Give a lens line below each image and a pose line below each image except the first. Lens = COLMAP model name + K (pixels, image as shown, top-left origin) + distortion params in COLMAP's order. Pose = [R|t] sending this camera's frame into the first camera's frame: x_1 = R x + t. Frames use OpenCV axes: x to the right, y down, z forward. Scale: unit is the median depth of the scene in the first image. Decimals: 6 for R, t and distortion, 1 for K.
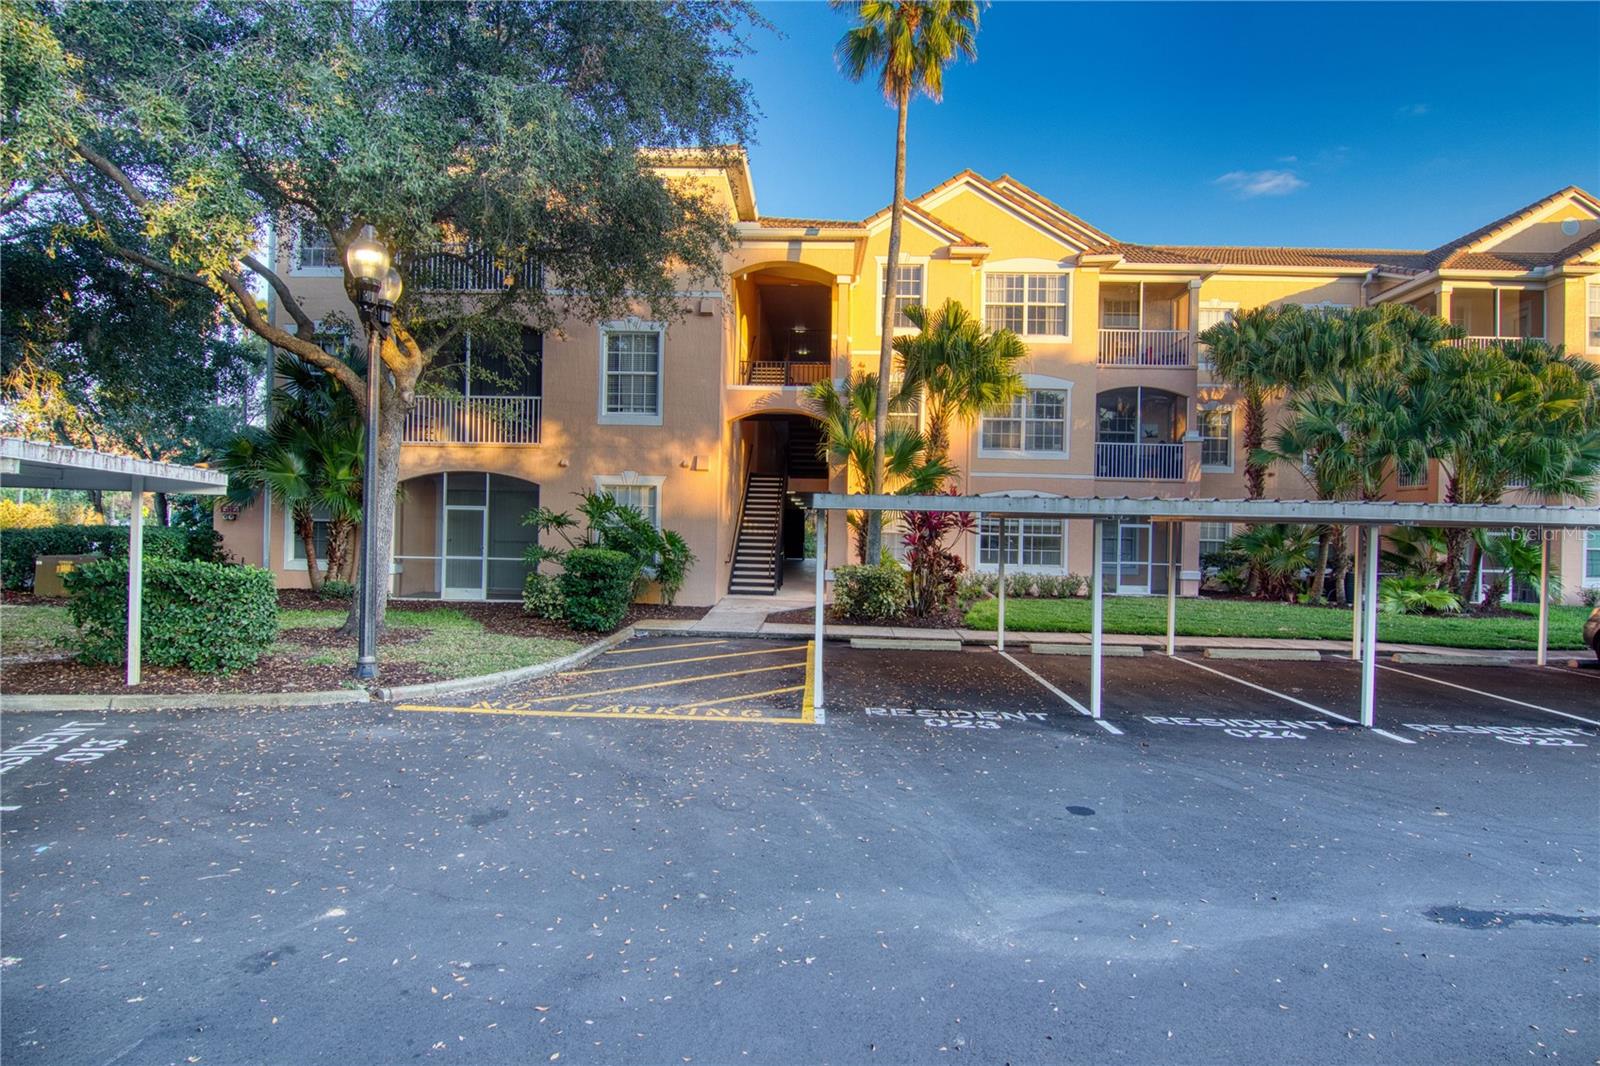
lens RADIAL K [[806.3, 0, 800.0], [0, 806.3, 533.0], [0, 0, 1]] dist [-0.003419, -0.000265]
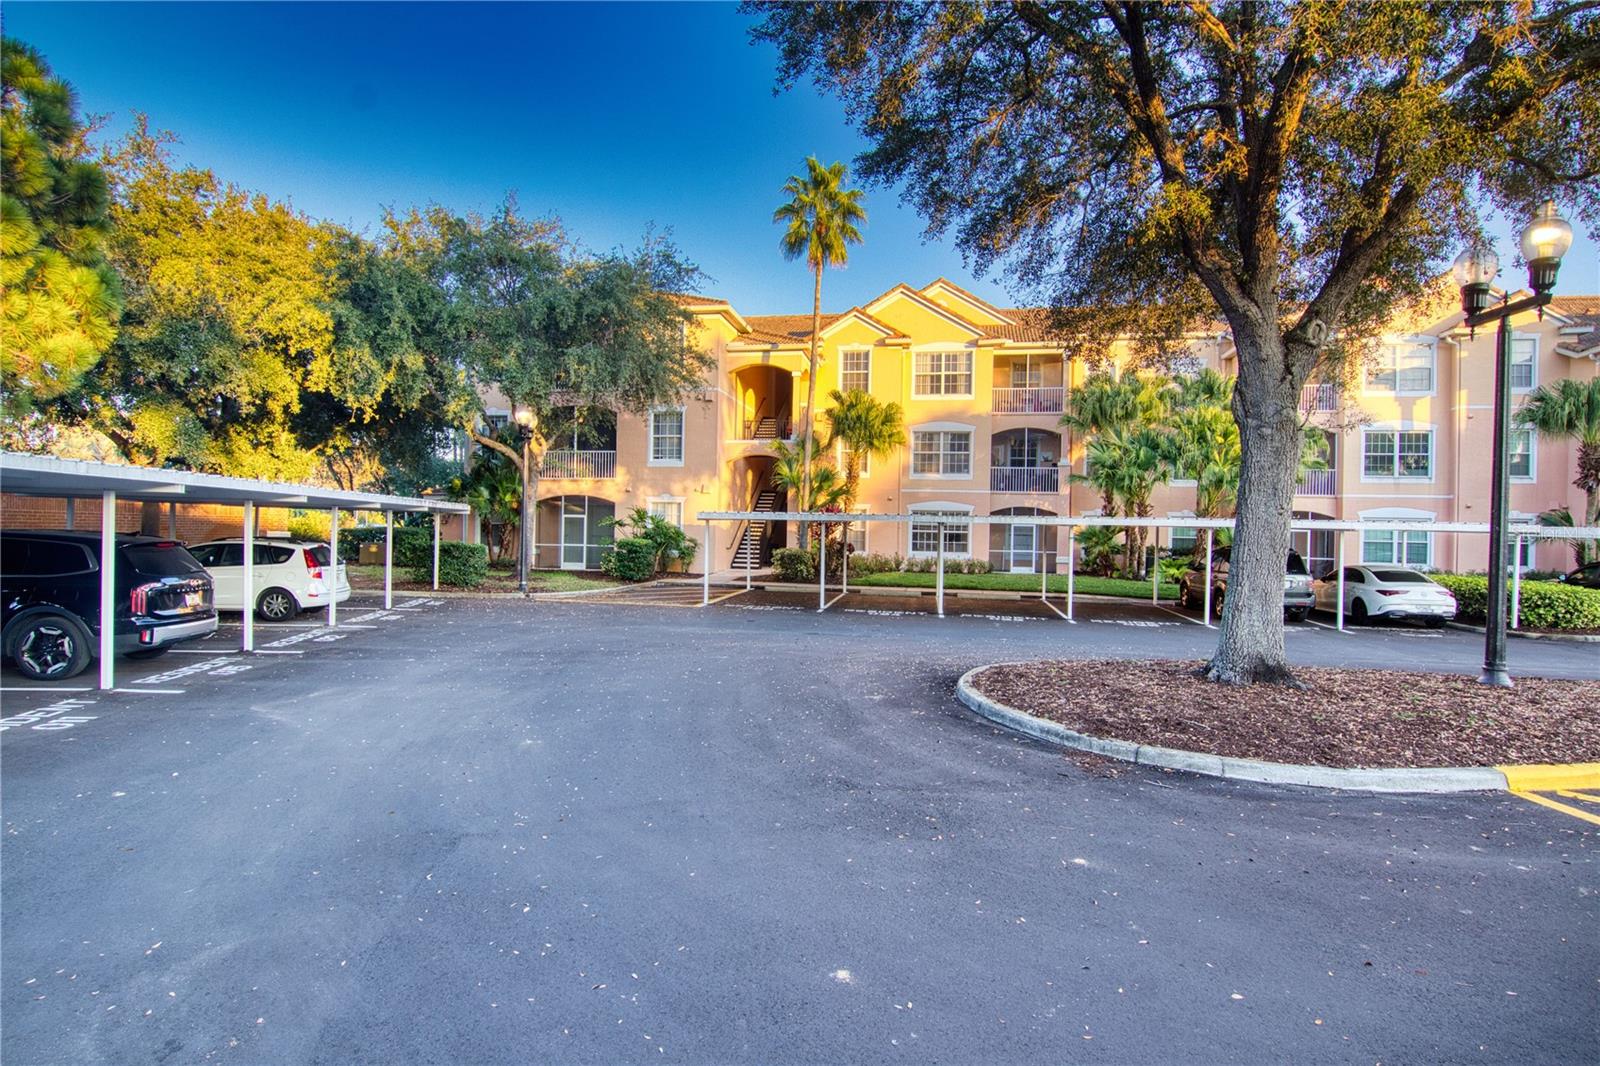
lens RADIAL K [[806.3, 0, 800.0], [0, 806.3, 533.0], [0, 0, 1]] dist [-0.003419, -0.000265]
pose [[0.988477, -0.001743, -0.151362, 0.321239], [0.001438, 0.999997, -0.002125, 0.009256], [0.151365, 0.001882, 0.988476, -0.626635]]
